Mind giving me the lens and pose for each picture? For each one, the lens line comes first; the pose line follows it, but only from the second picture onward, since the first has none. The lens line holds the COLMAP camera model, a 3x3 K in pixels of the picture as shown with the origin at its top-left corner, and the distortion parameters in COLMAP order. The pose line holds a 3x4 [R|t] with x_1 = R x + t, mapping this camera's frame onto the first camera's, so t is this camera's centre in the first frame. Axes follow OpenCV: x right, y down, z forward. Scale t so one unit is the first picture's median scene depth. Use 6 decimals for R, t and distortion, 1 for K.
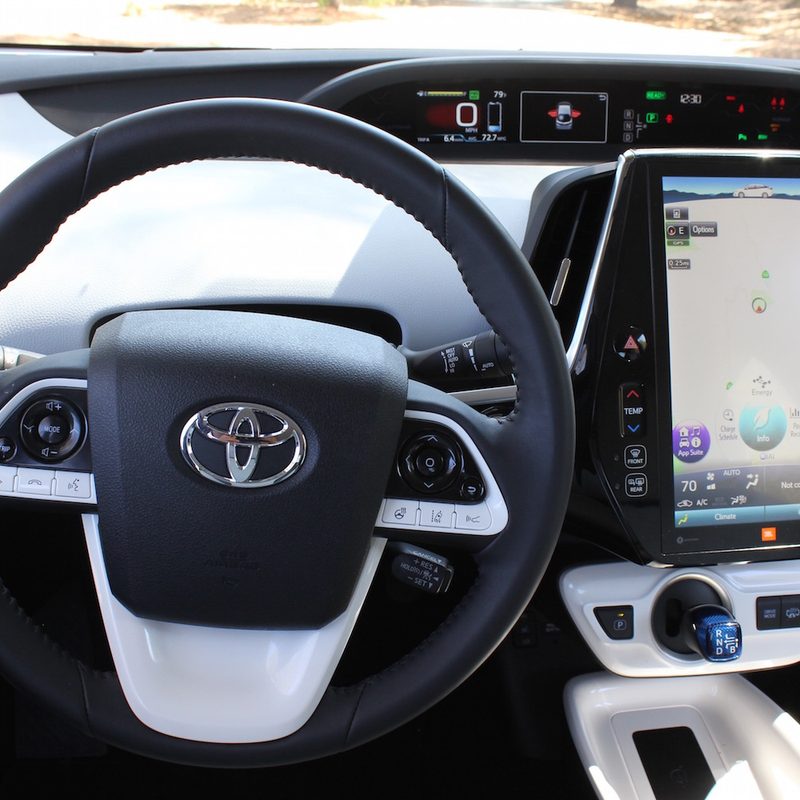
lens RADIAL K [[1063.7, 0, 397.9], [0, 1063.7, 405.9], [0, 0, 1]] dist [-0.125419, 0.000000]
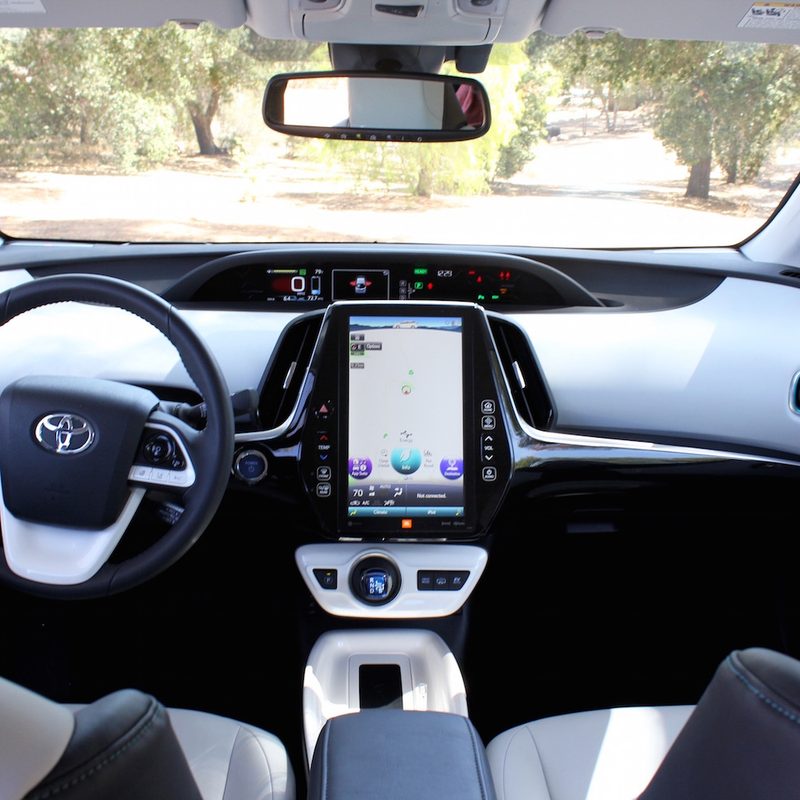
lens RADIAL K [[998.3, 0, 402.9], [0, 998.3, 407.0], [0, 0, 1]] dist [-0.159725, 0.000000]
pose [[0.995360, 0.020054, -0.094109, 0.495150], [-0.034234, 0.987852, -0.151578, 0.180170], [0.089926, 0.154097, 0.983955, -0.608108]]
